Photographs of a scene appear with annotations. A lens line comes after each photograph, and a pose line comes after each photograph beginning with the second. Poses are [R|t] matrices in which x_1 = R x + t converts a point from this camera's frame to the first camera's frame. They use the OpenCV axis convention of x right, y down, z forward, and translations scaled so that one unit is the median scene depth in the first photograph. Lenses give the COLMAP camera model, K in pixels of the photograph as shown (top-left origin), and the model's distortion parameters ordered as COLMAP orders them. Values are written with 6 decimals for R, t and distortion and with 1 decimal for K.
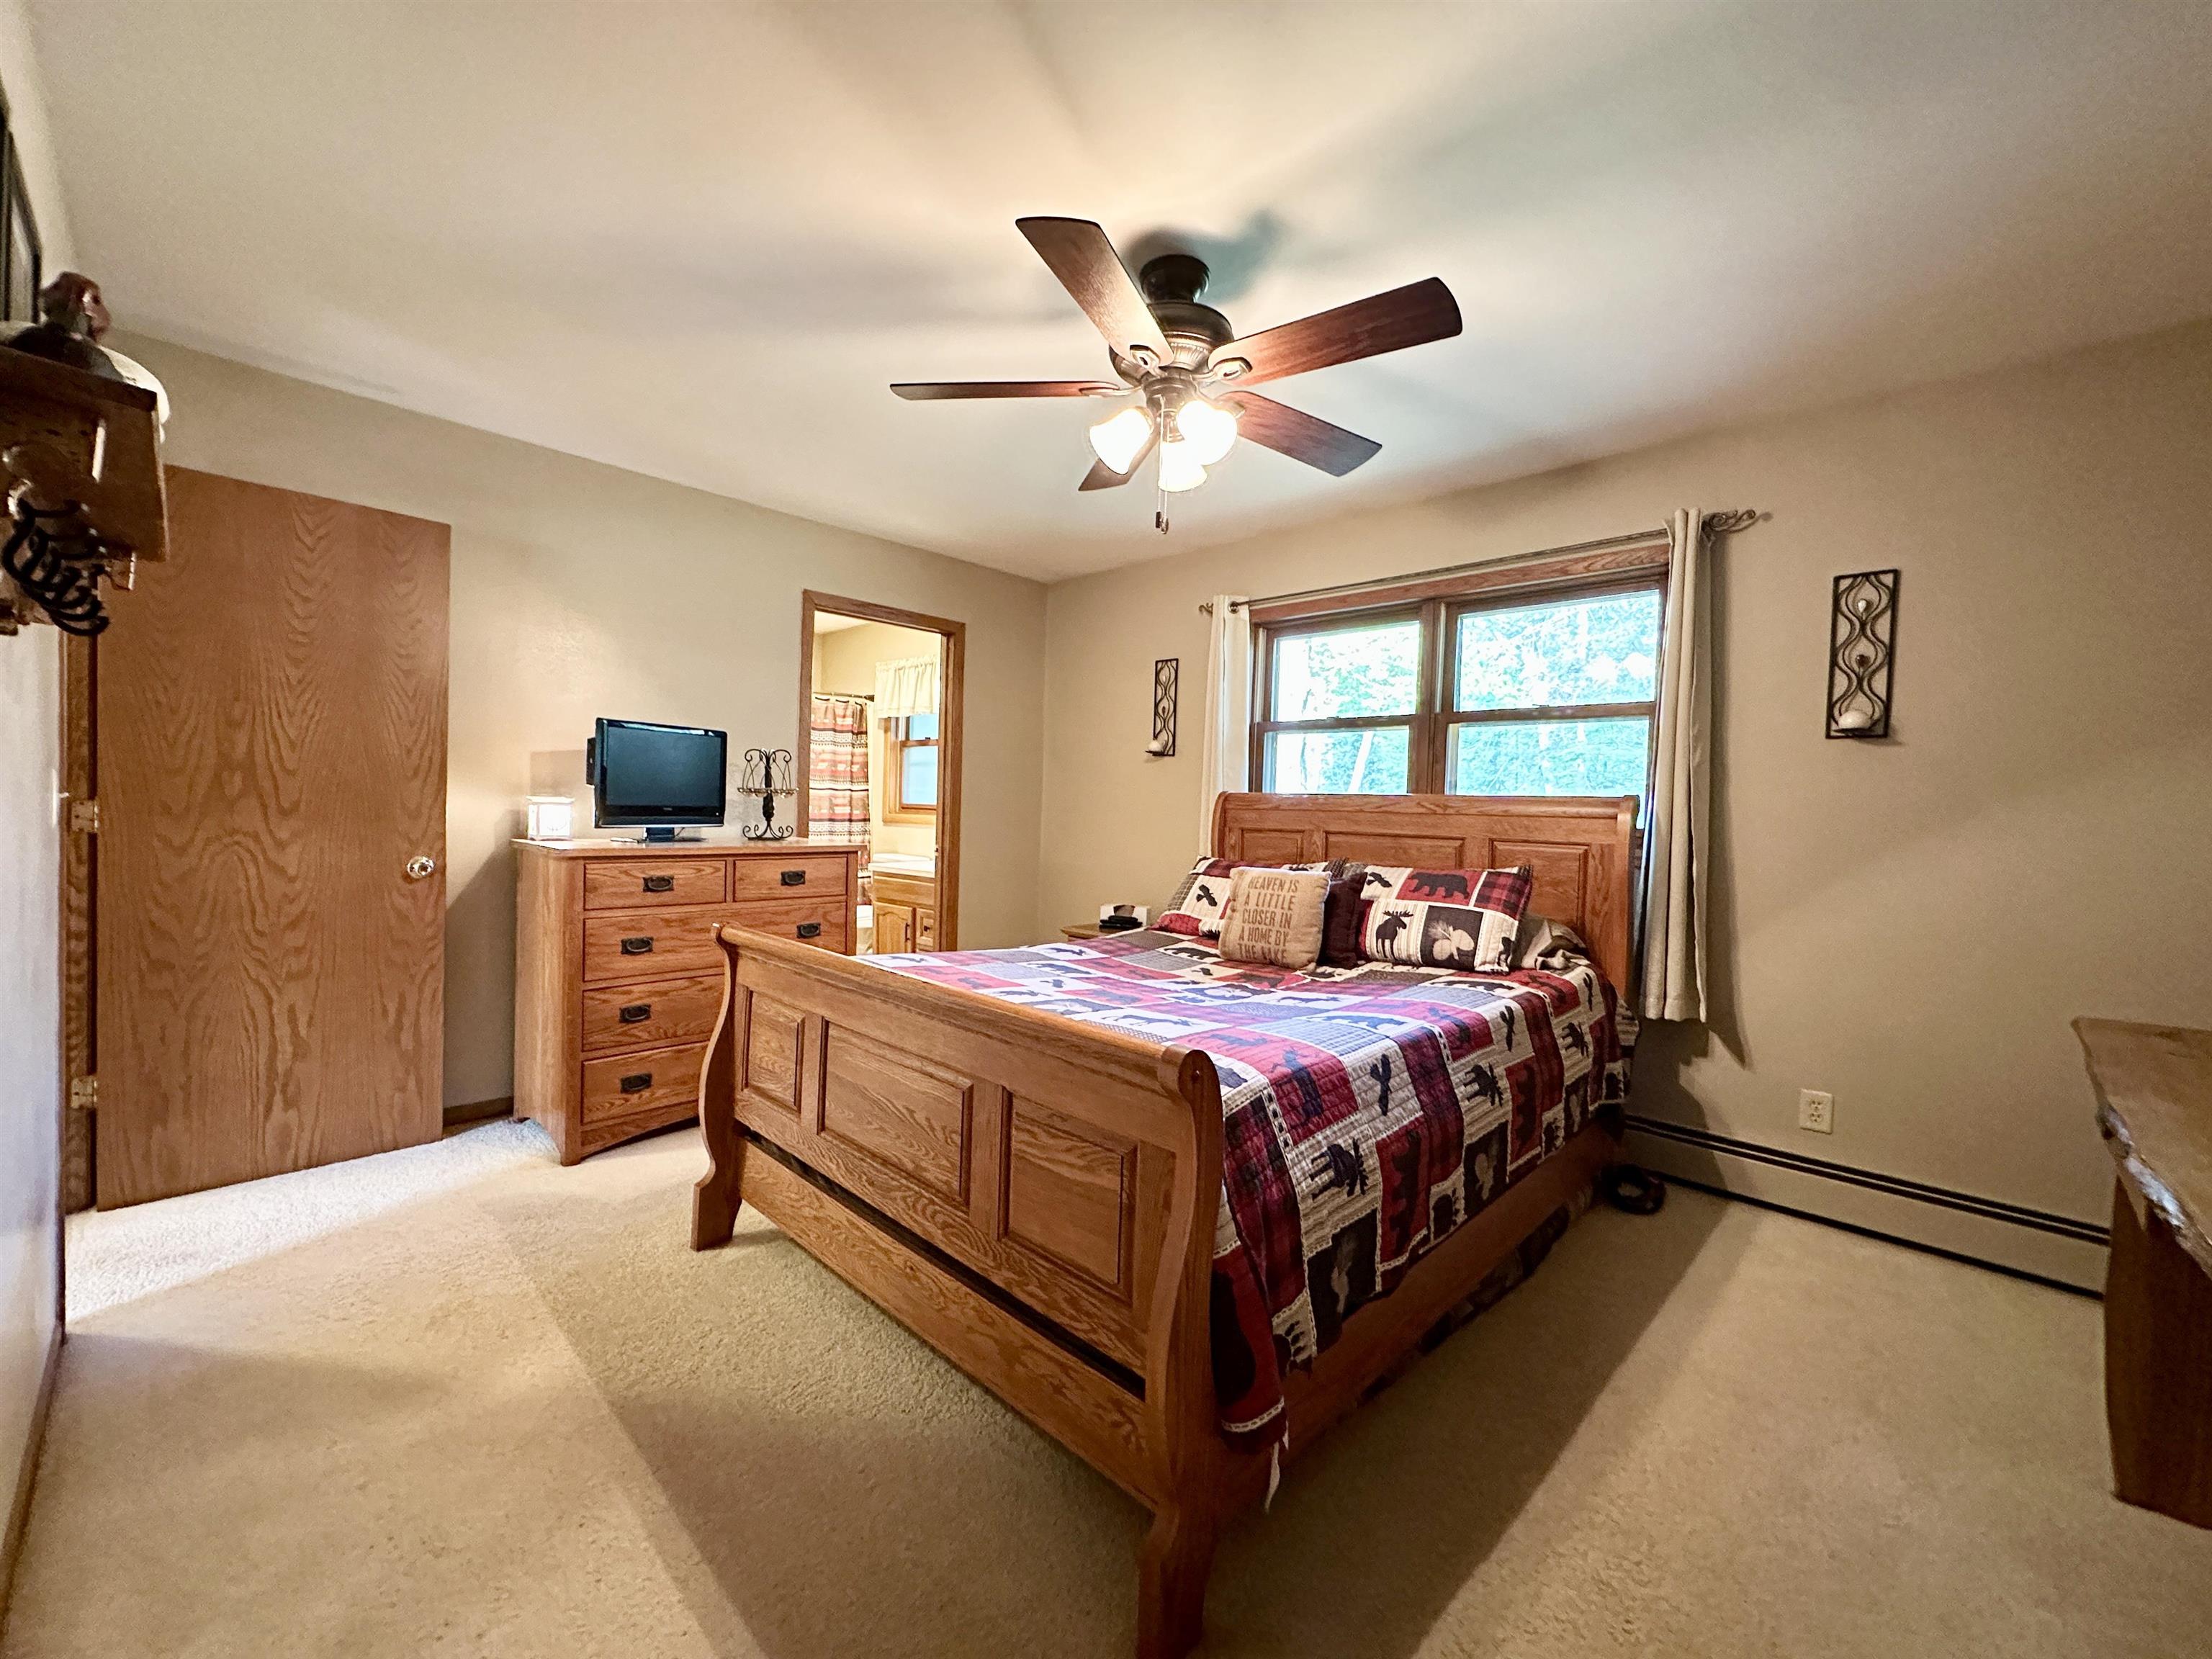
lens RADIAL K [[878.4, 0, 1146.1], [0, 878.4, 834.3], [0, 0, 1]] dist [-0.003942, 0.000318]
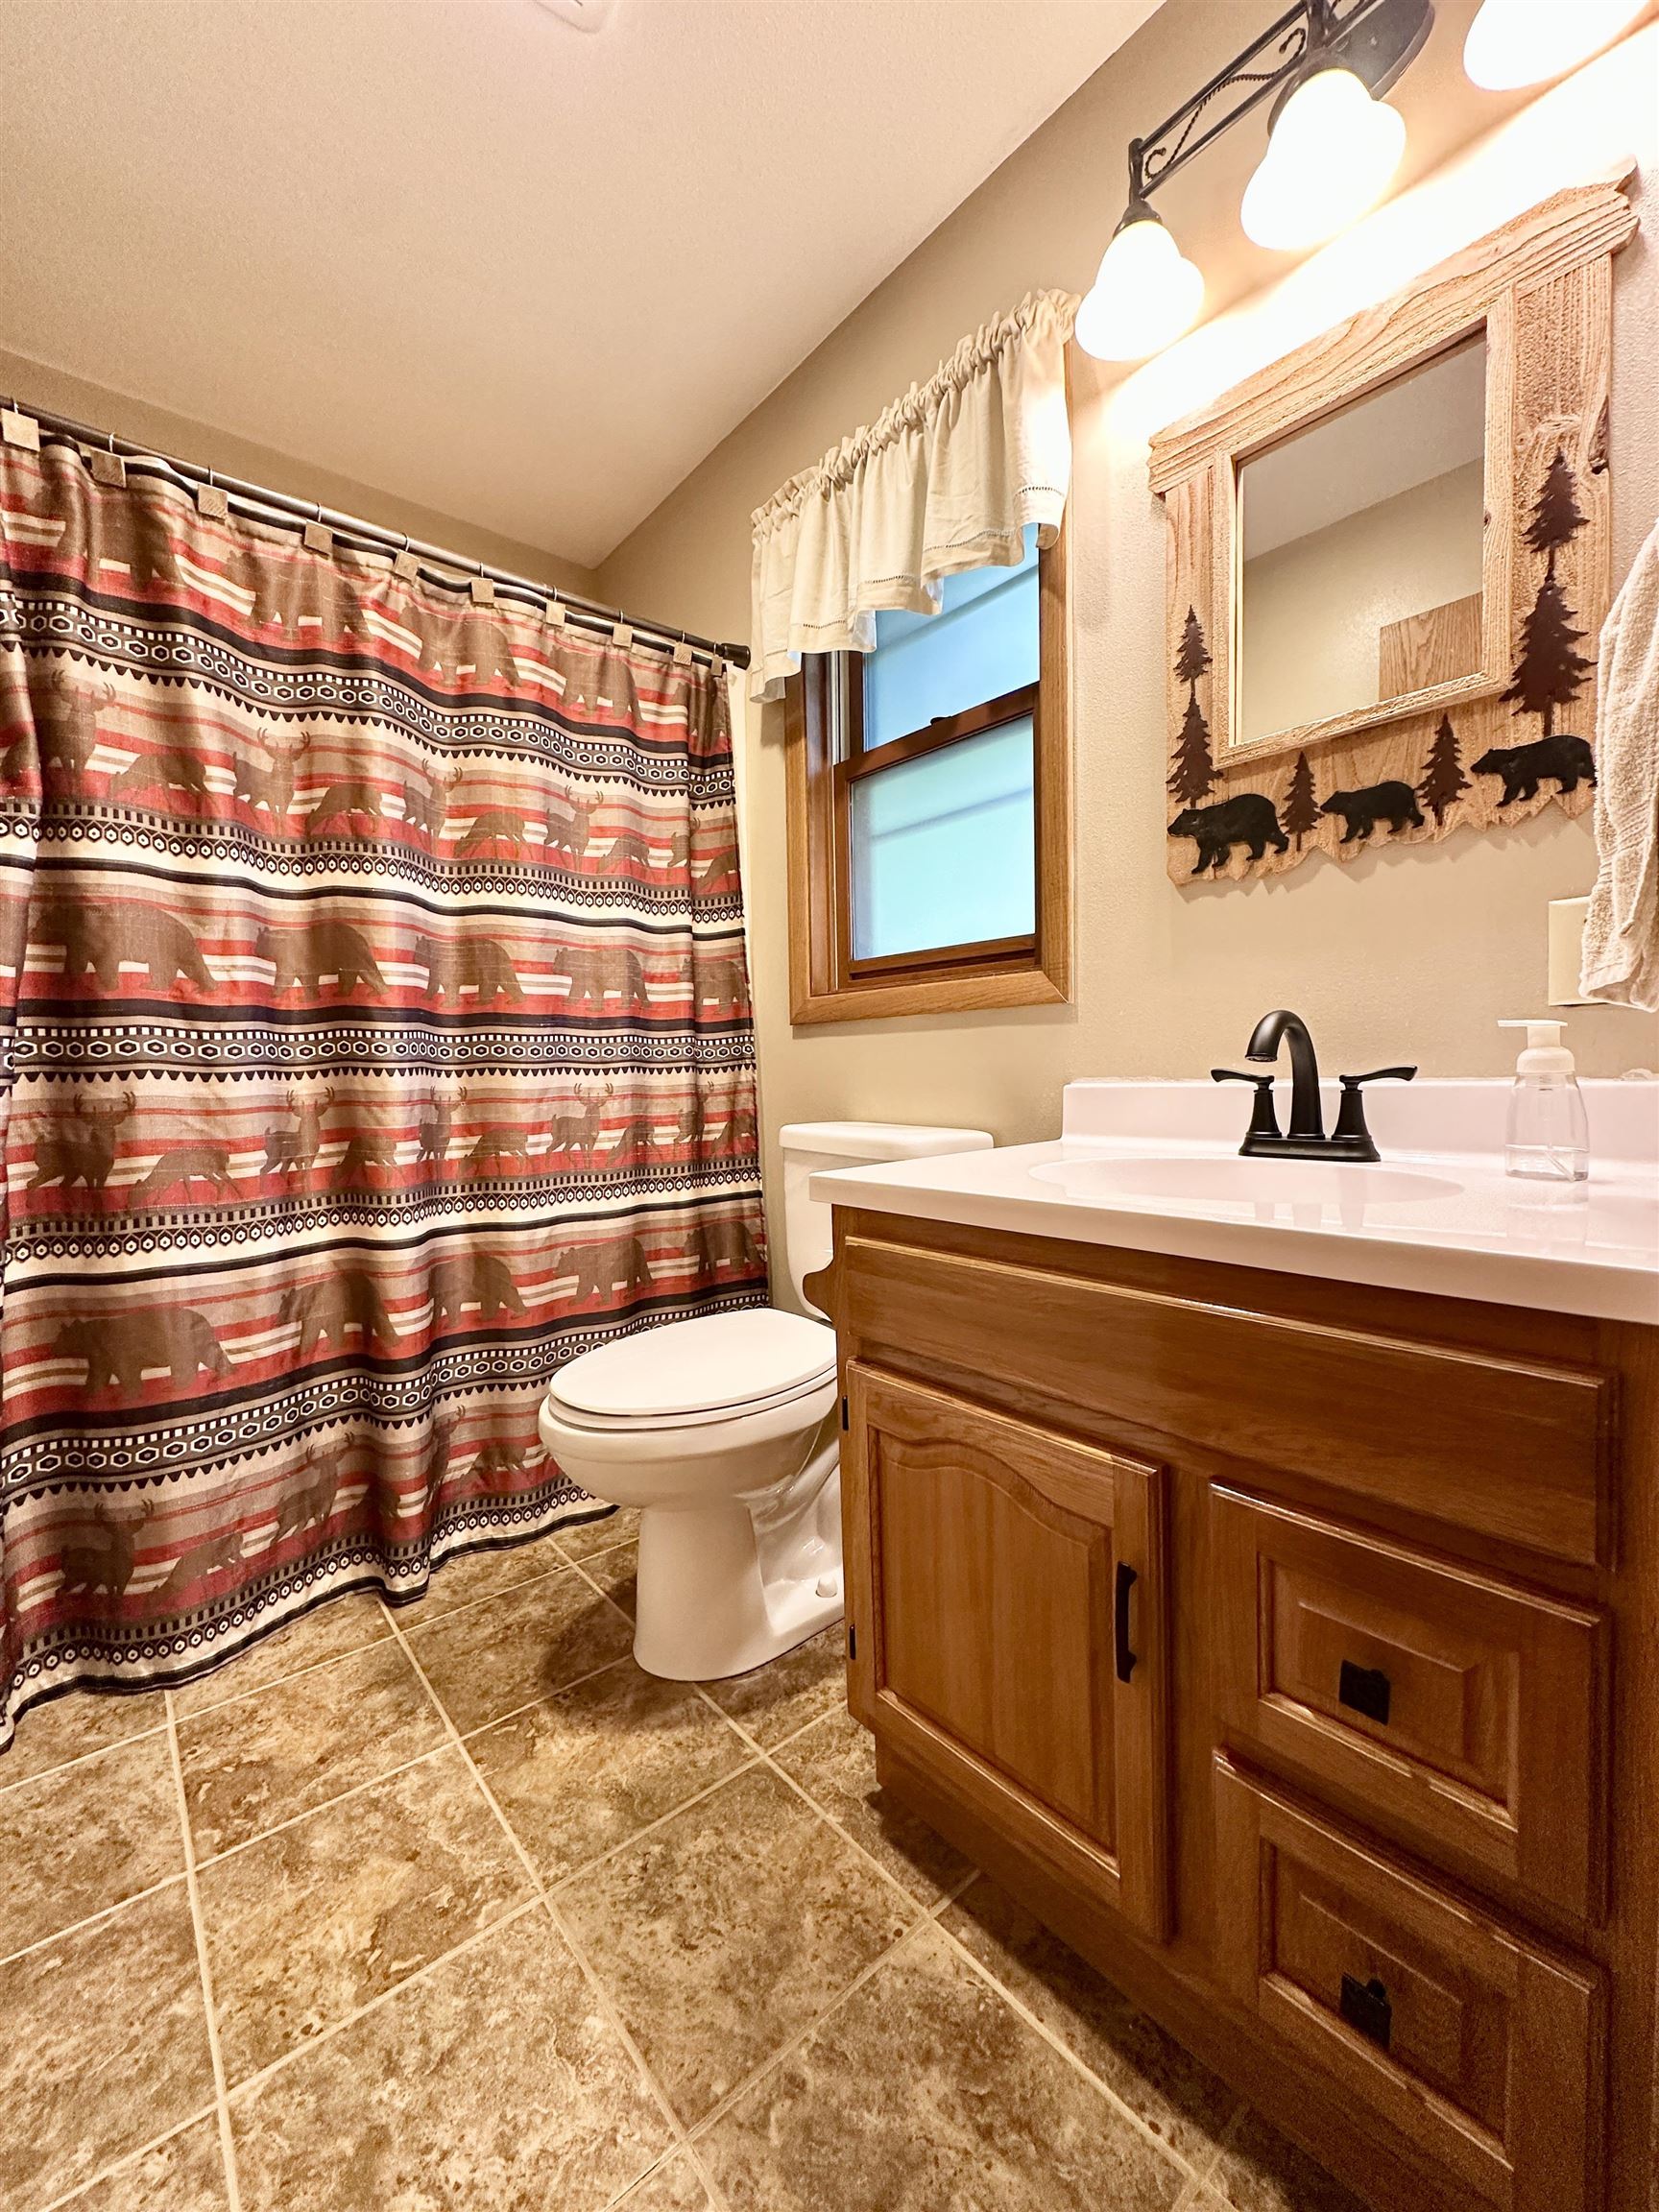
lens RADIAL K [[878.4, 0, 839.7], [0, 878.4, 1103.9], [0, 0, 1]] dist [-0.003942, 0.000318]
pose [[0.991809, -0.042694, -0.120382, -0.244597], [0.044653, 0.998910, 0.013625, 0.010729], [0.119669, -0.018889, 0.992634, 0.681213]]
